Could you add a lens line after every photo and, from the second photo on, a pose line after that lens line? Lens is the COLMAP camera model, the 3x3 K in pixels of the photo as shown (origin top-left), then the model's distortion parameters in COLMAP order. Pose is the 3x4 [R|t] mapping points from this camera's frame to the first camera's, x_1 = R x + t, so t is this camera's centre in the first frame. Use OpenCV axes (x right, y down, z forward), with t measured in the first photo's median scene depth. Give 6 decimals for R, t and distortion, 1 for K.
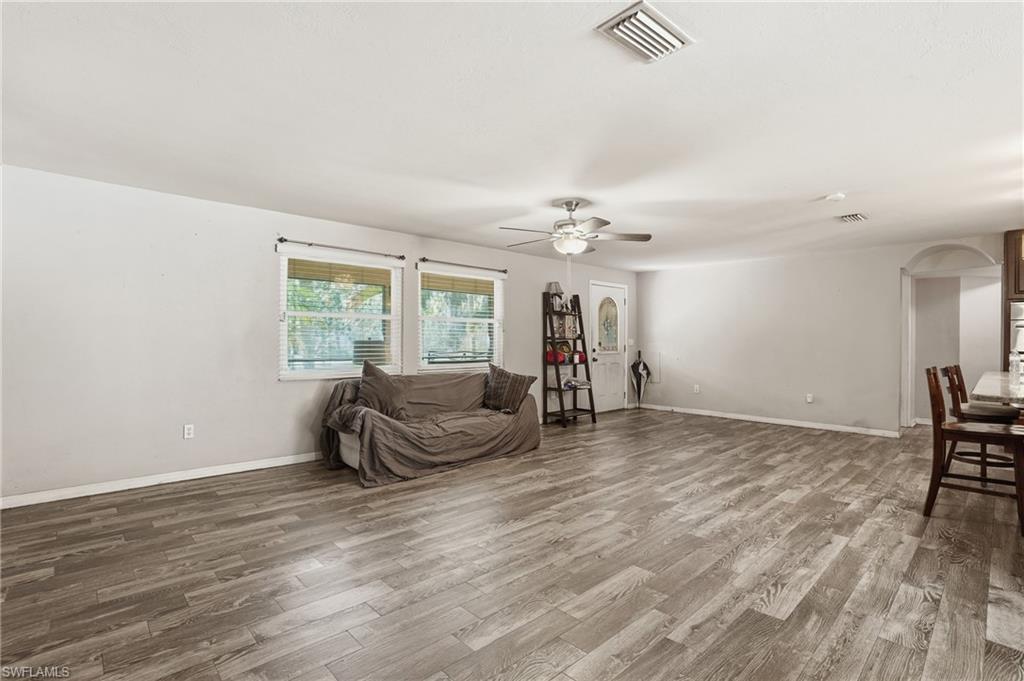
lens RADIAL K [[479.5, 0, 516.3], [0, 479.5, 345.8], [0, 0, 1]] dist [-0.038076, 0.005230]
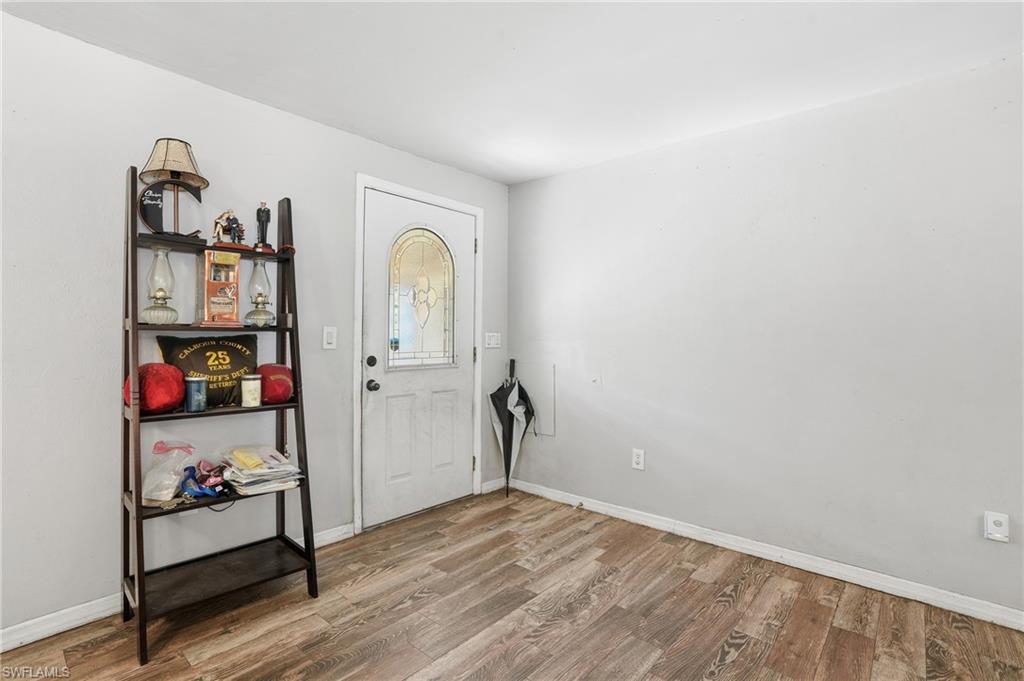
lens RADIAL K [[479.5, 0, 511.6], [0, 479.5, 338.3], [0, 0, 1]] dist [-0.038076, 0.005230]
pose [[0.993955, 0.008212, 0.109477, 0.212041], [-0.006786, 0.999887, -0.013398, -0.003411], [-0.109575, 0.012574, 0.993899, 0.569215]]
